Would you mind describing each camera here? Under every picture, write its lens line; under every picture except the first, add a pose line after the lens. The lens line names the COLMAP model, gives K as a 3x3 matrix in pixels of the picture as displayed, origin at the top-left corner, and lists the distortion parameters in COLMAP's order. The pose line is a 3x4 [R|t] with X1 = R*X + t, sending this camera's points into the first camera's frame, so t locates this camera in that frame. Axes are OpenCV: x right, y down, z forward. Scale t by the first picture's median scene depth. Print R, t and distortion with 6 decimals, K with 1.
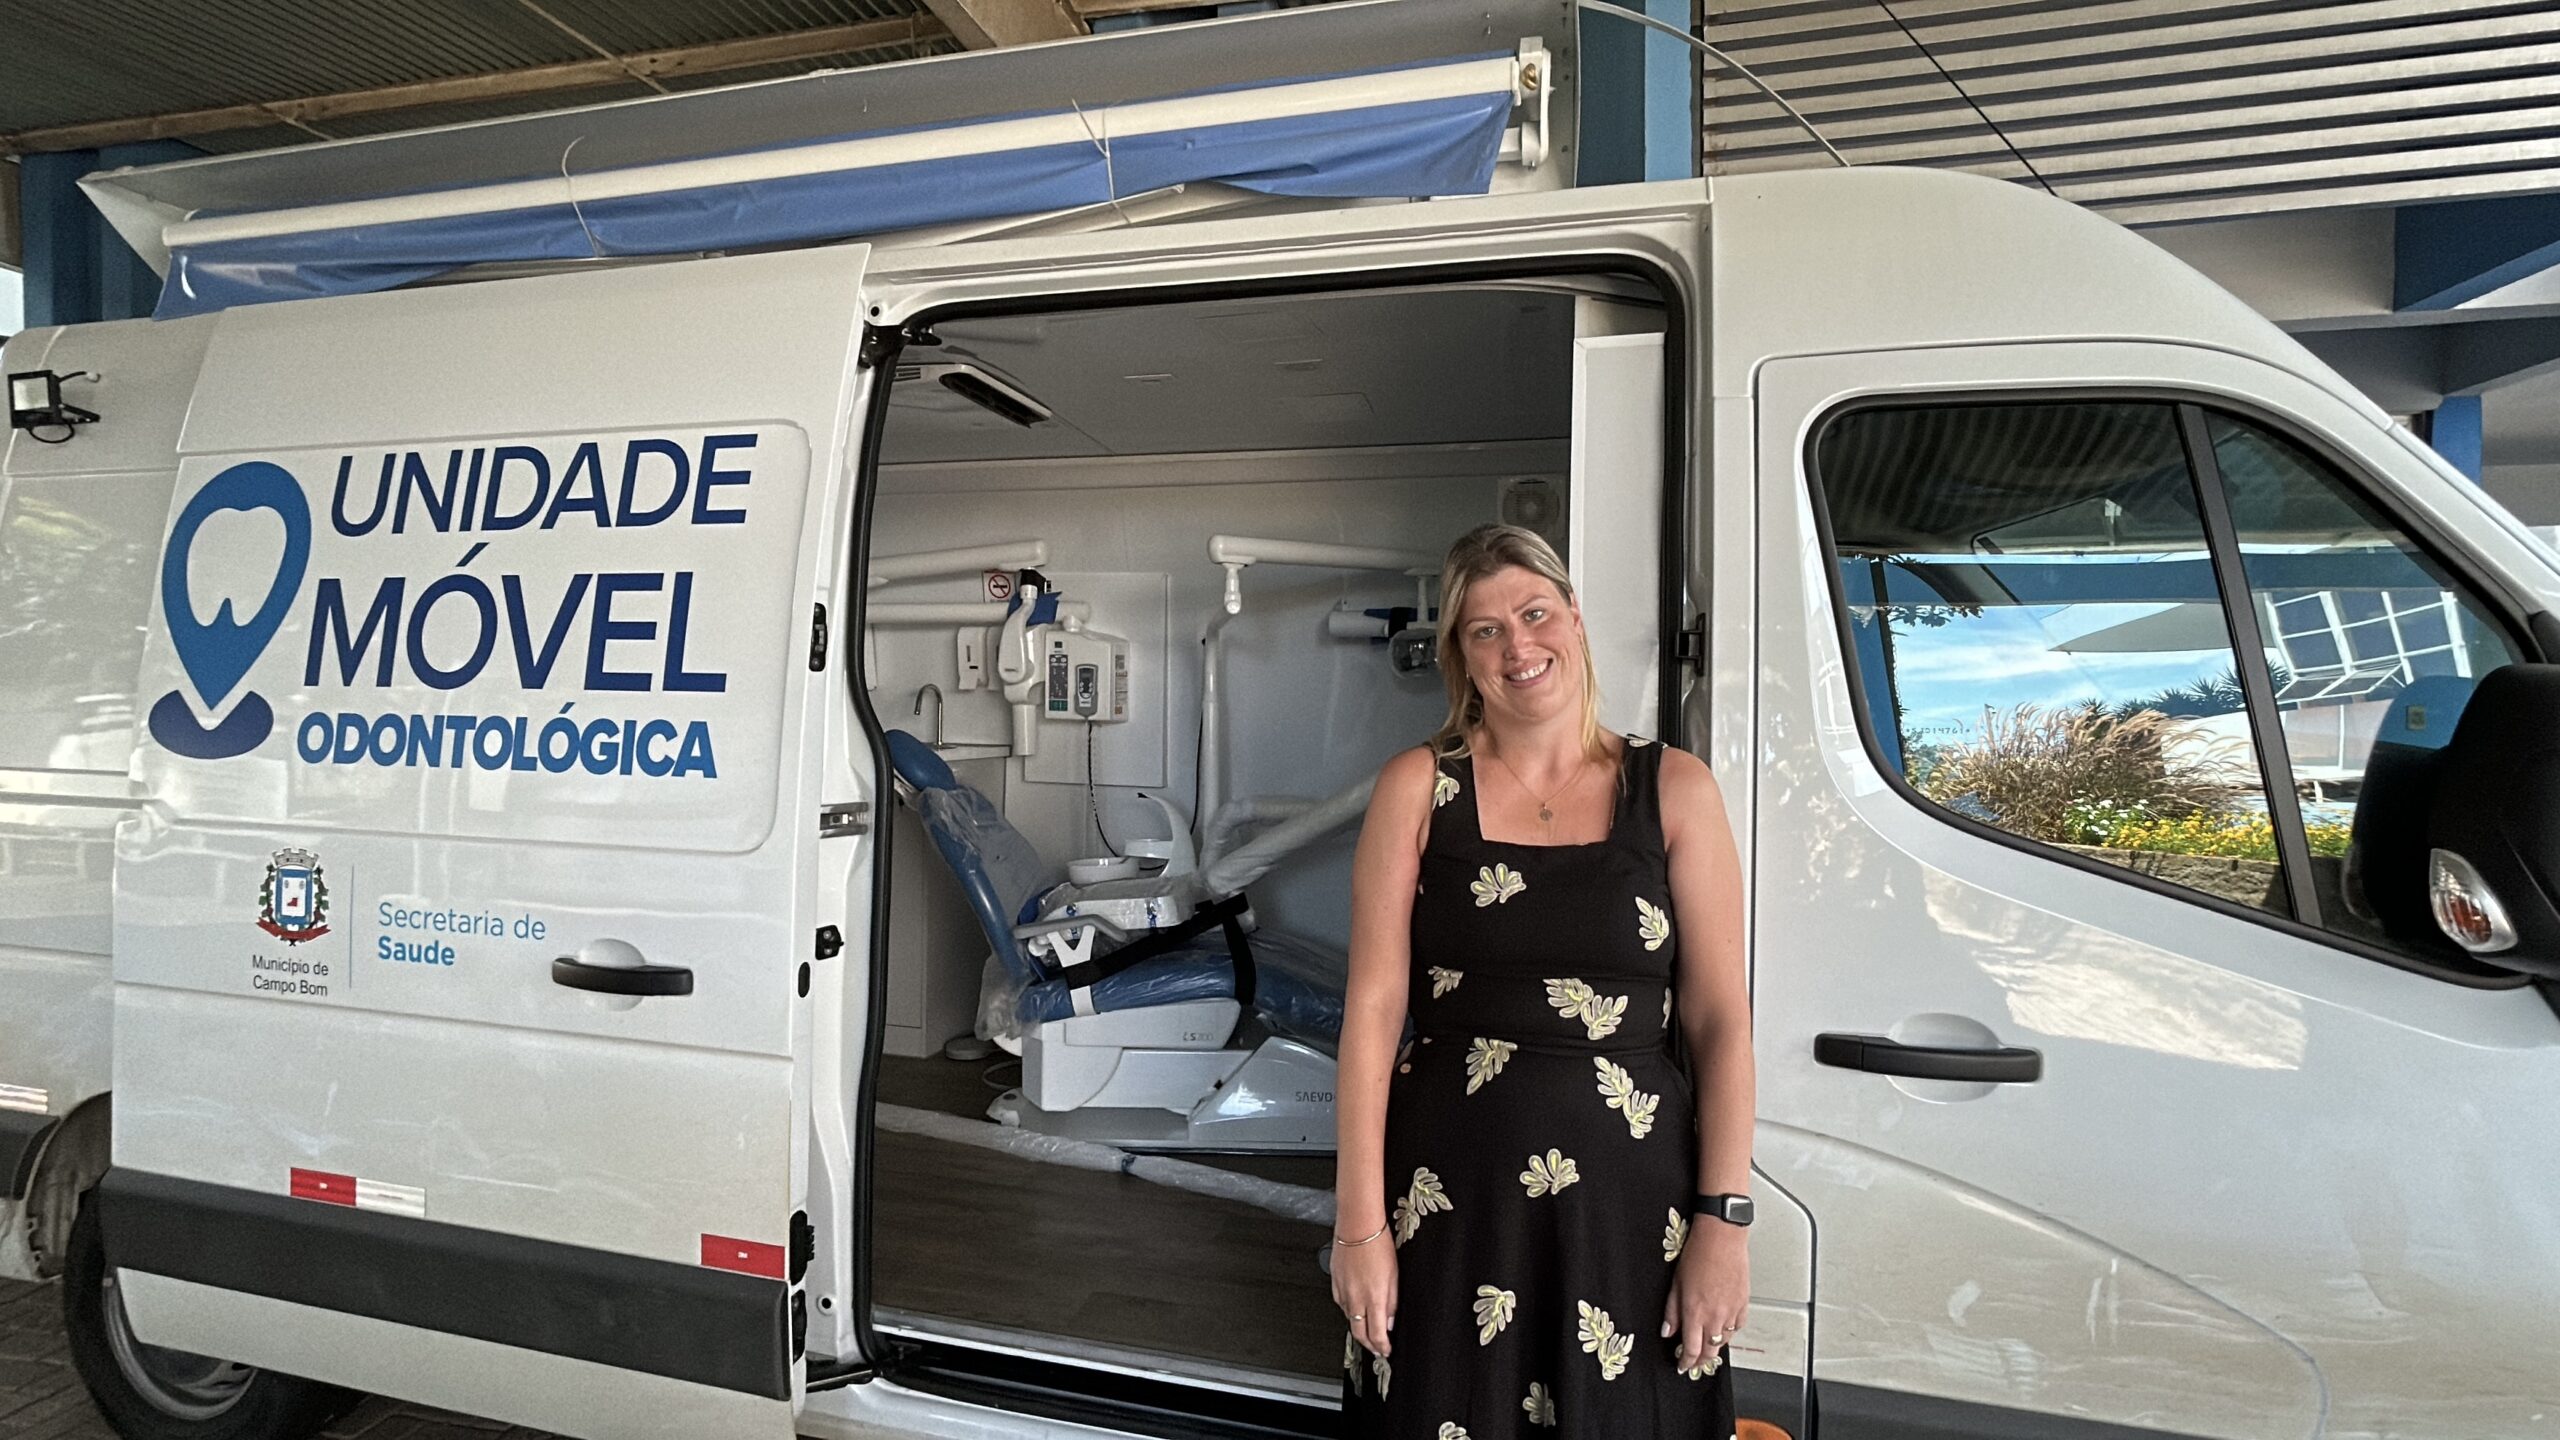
lens RADIAL K [[1164.5, 0, 1280.0], [0, 1164.5, 720.0], [0, 0, 1]] dist [0.000602, 0.000410]
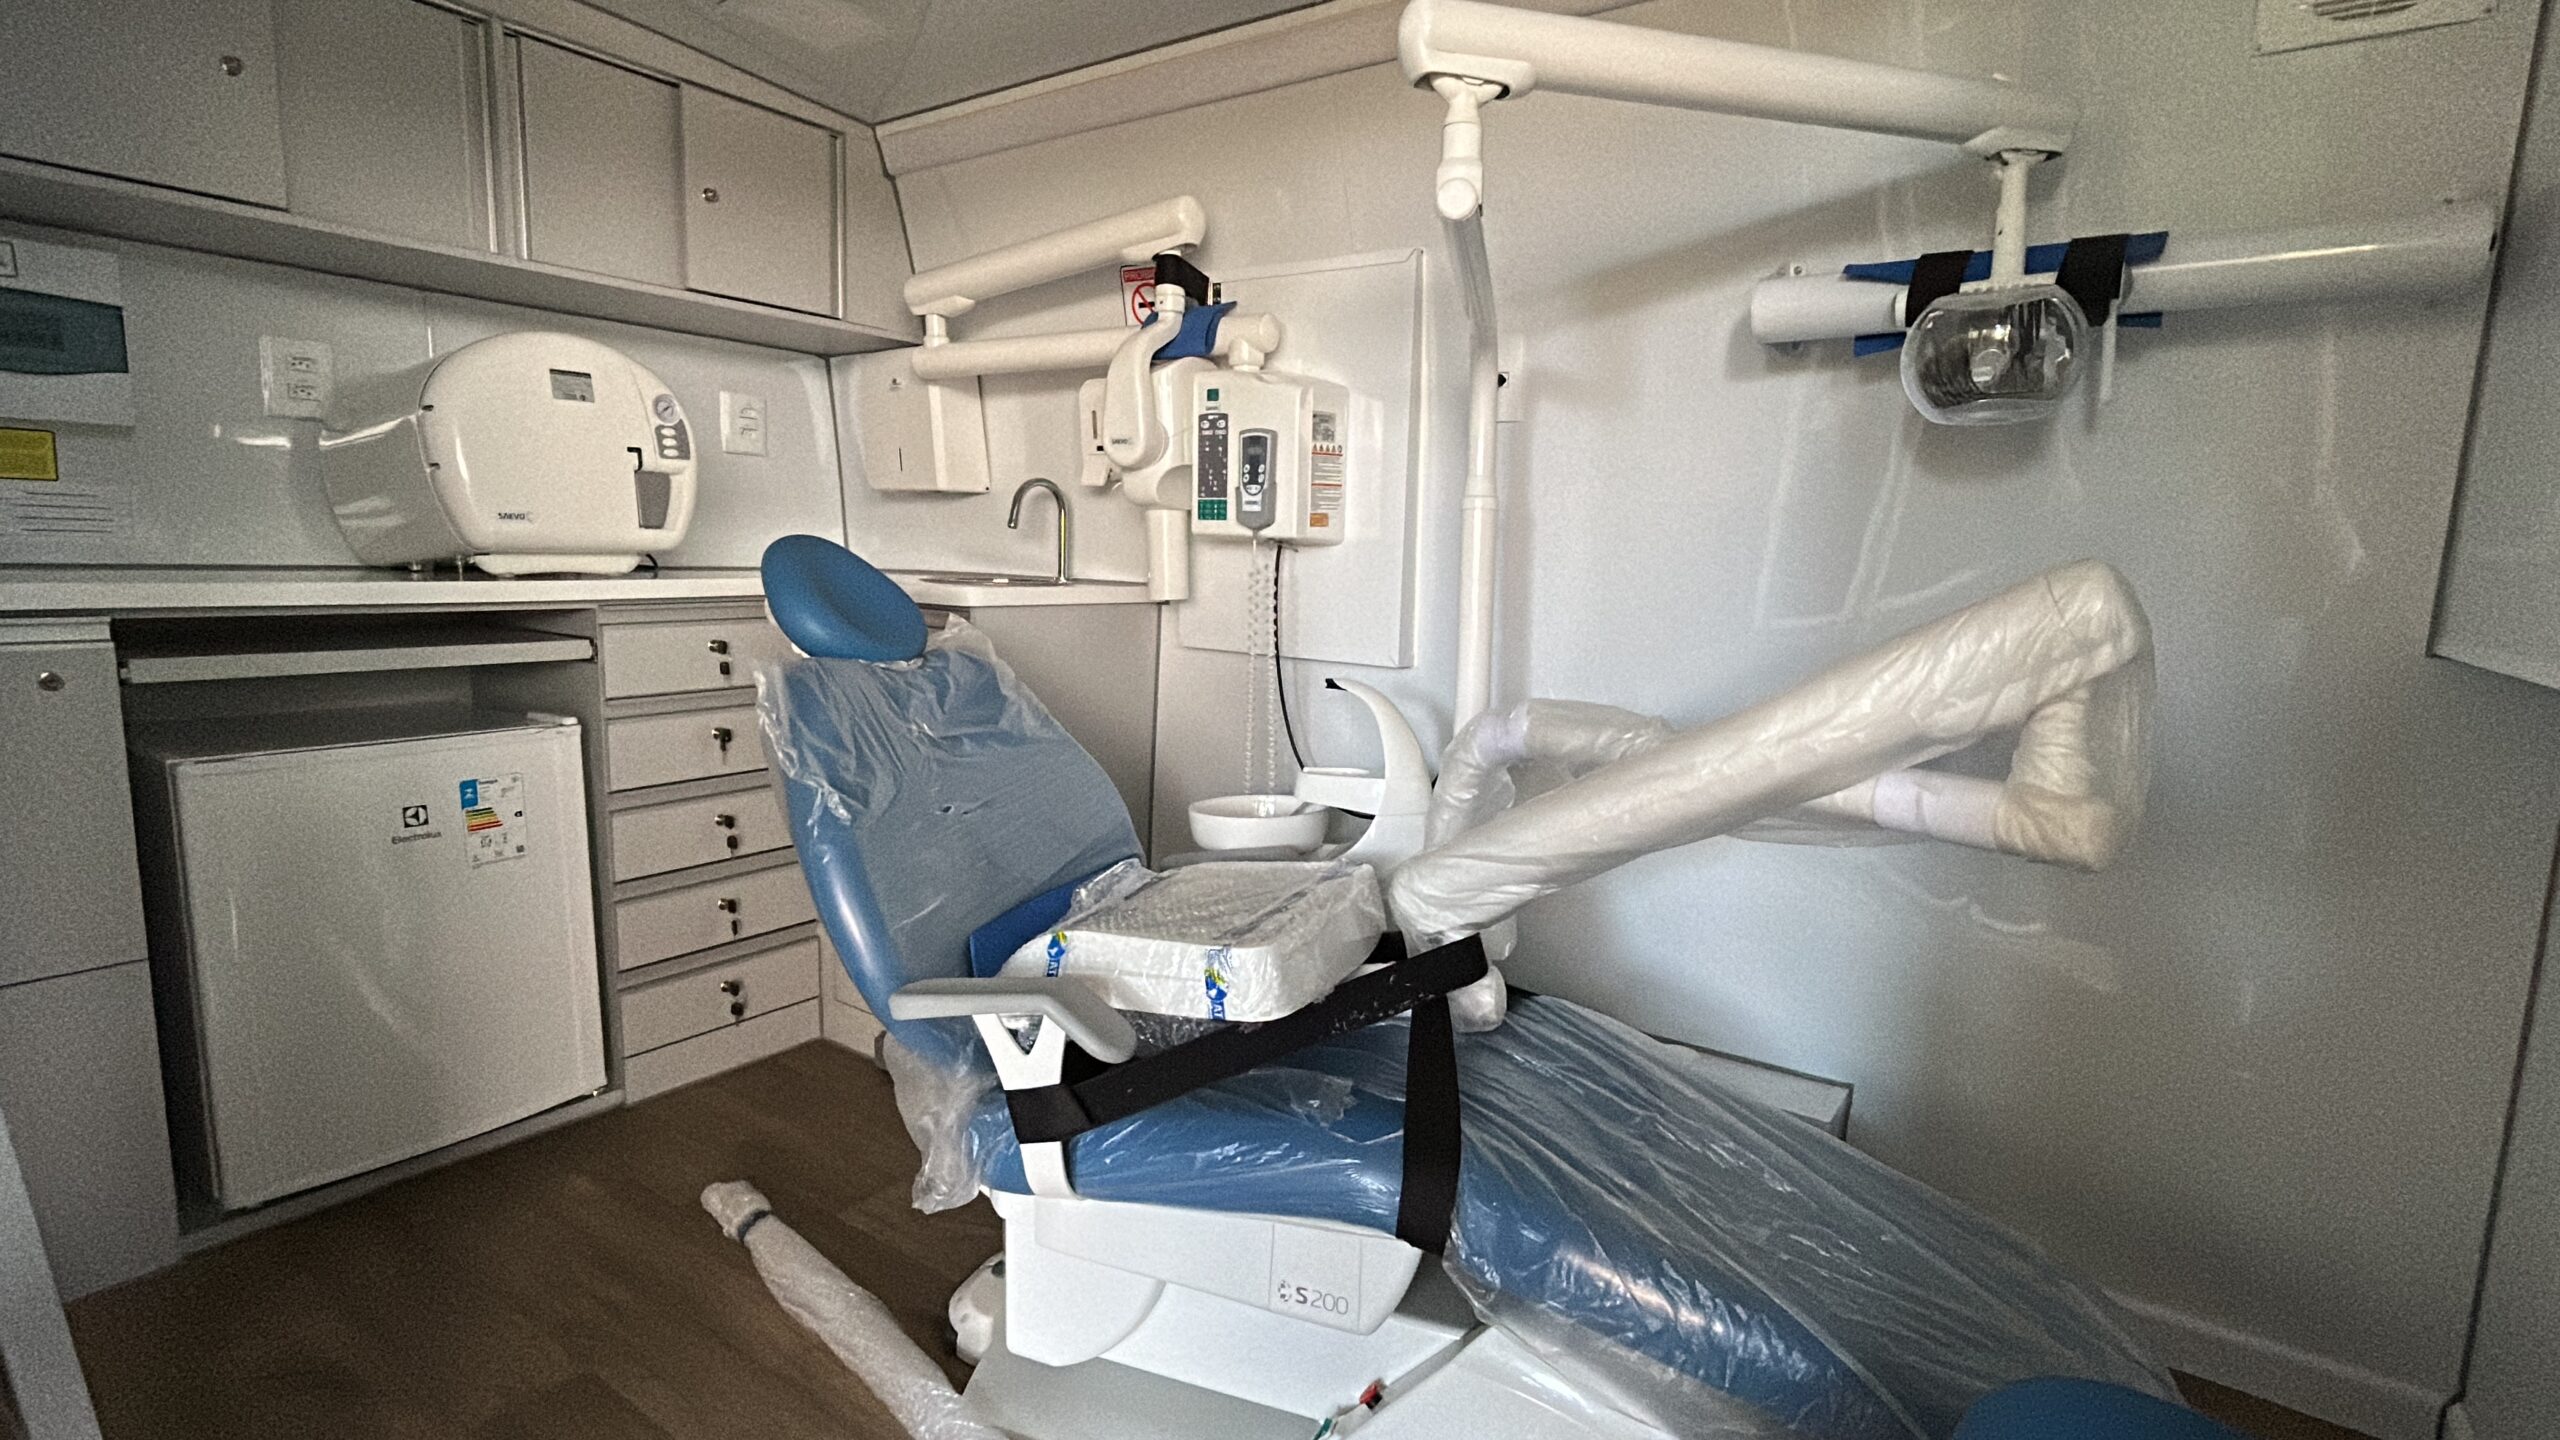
lens RADIAL K [[1205.5, 0, 1280.0], [0, 1205.5, 720.0], [0, 0, 1]] dist [-0.000196, 0.000076]
pose [[0.938211, 0.062349, -0.340401, 0.037364], [-0.022905, 0.992667, 0.118689, 0.017531], [0.345305, -0.103559, 0.932759, 0.480142]]
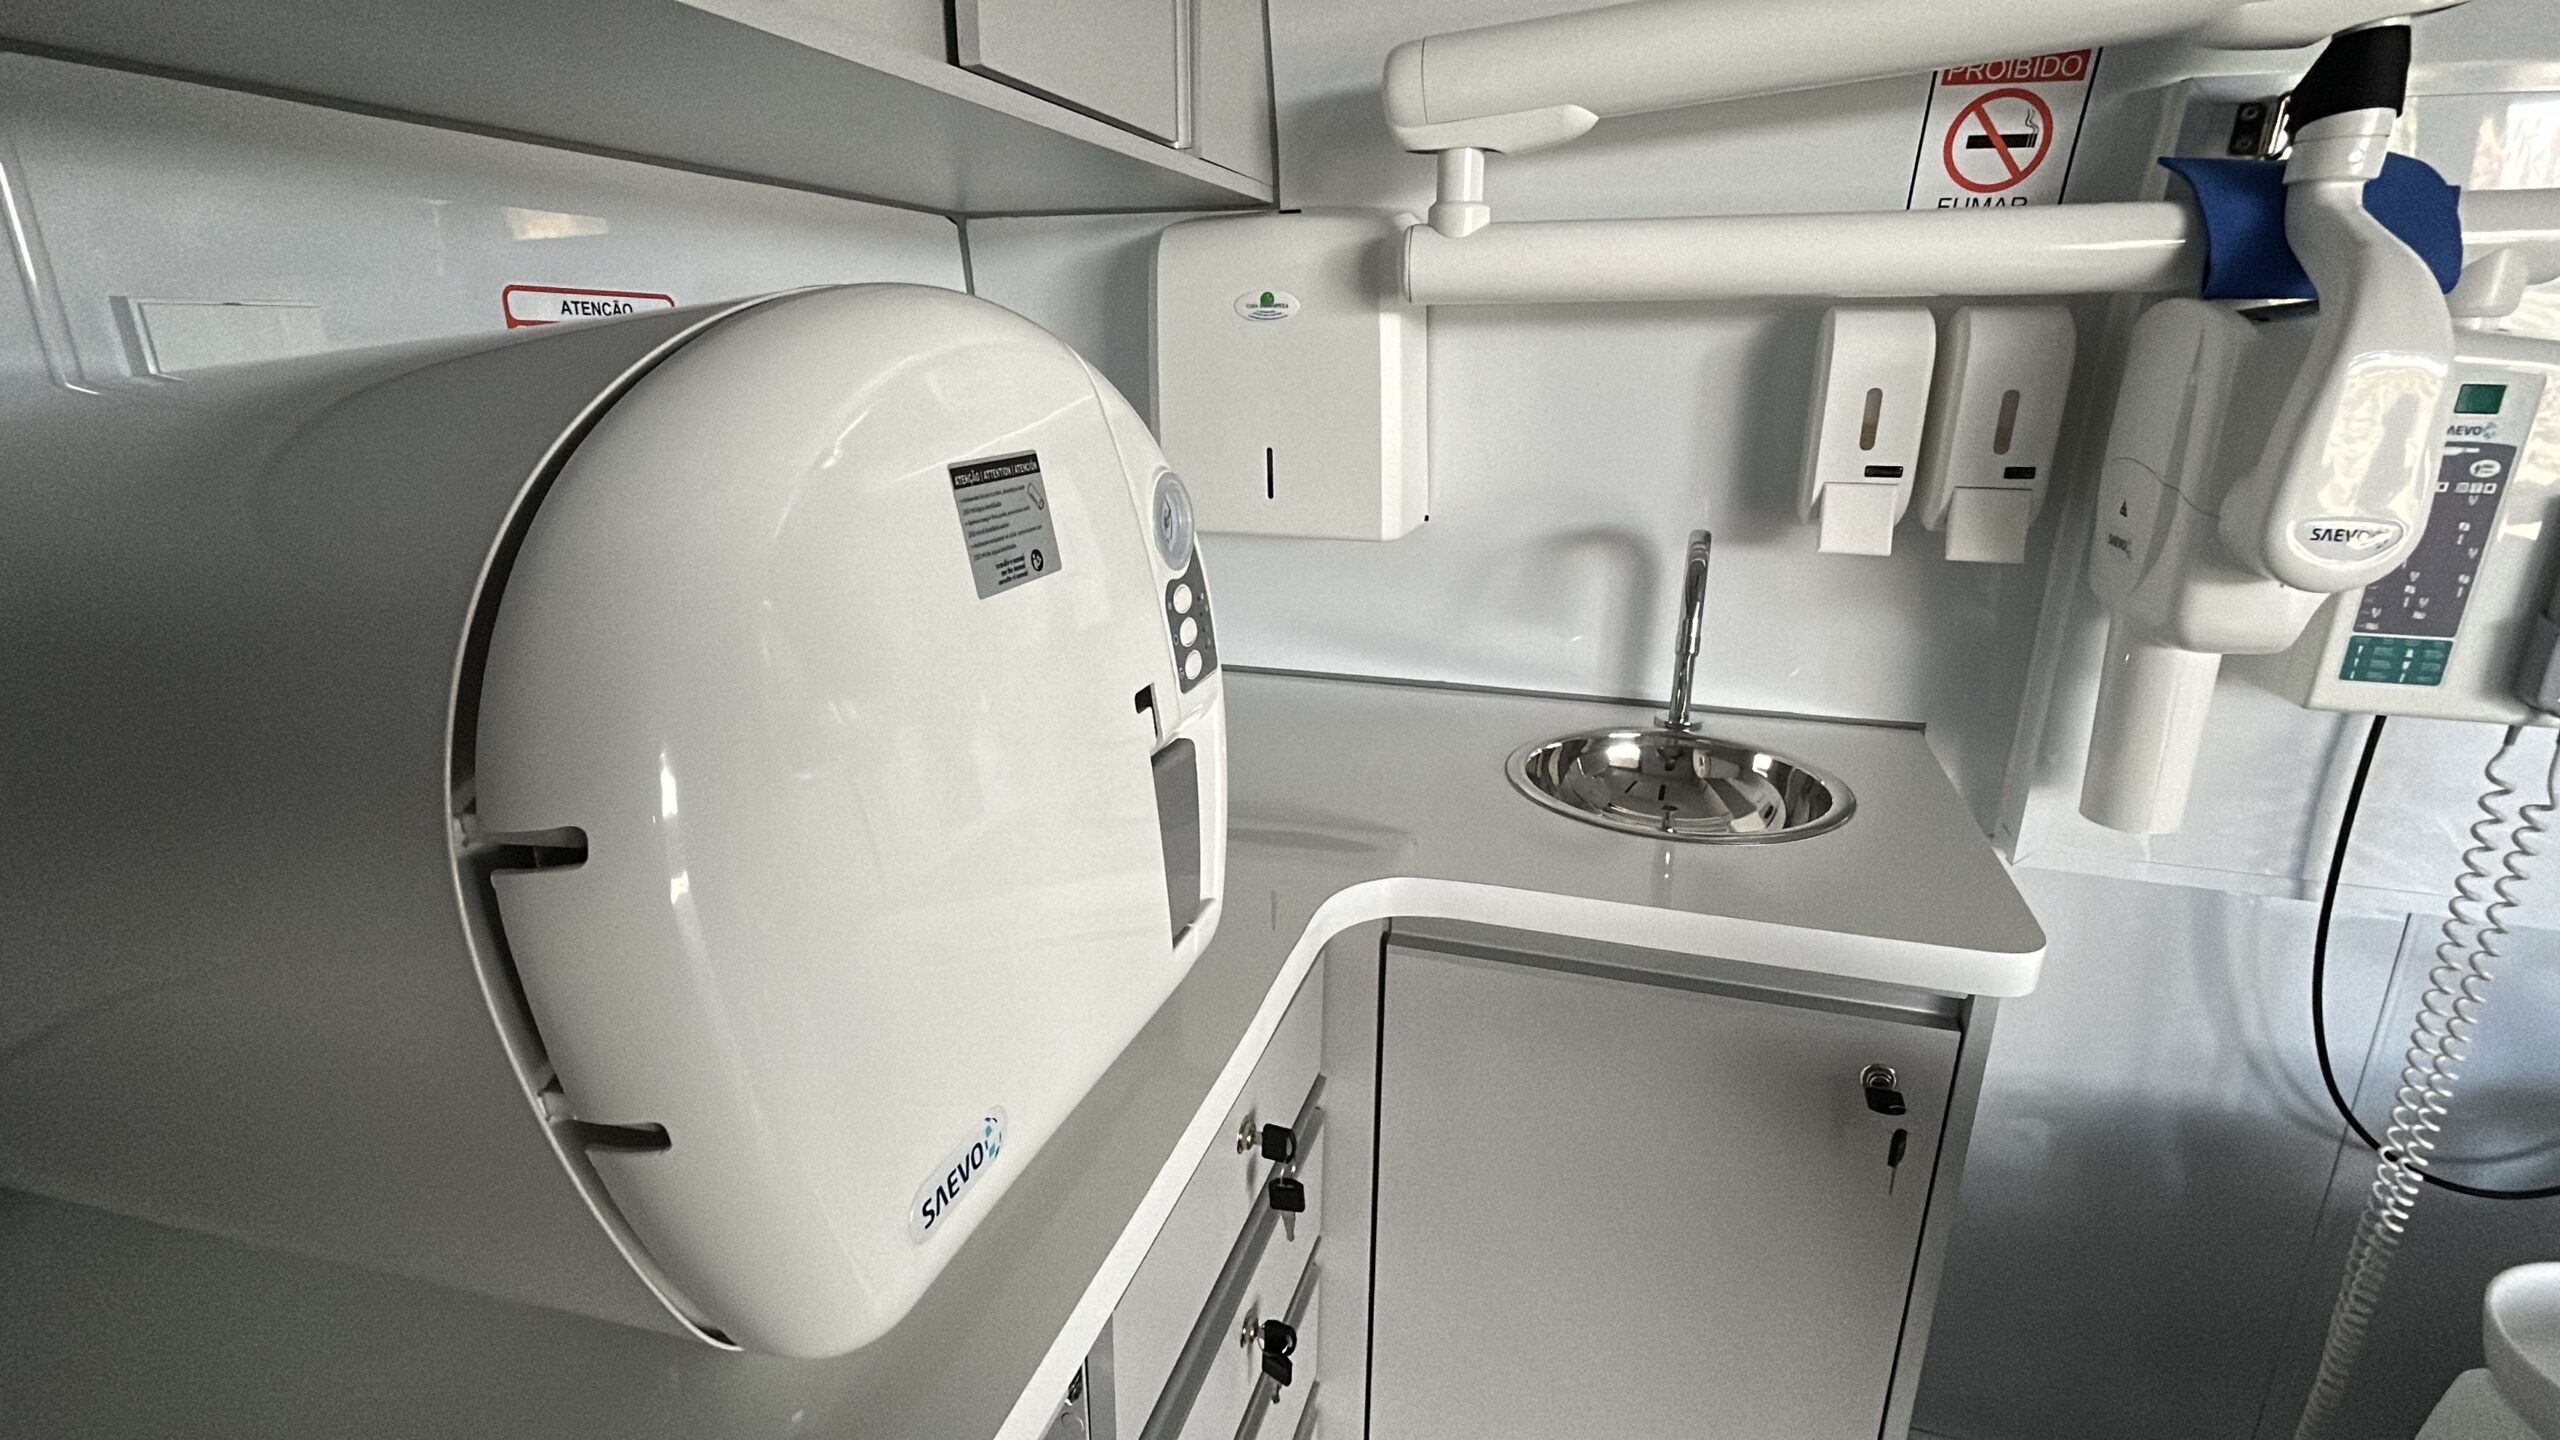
lens RADIAL K [[1164.5, 0, 1280.0], [0, 1164.5, 720.0], [0, 0, 1]] dist [0.000602, 0.000410]
pose [[0.999245, -0.000884, -0.038838, -0.415373], [0.012077, 0.957269, 0.288946, -0.073734], [0.036923, -0.289197, 0.956557, 0.764351]]
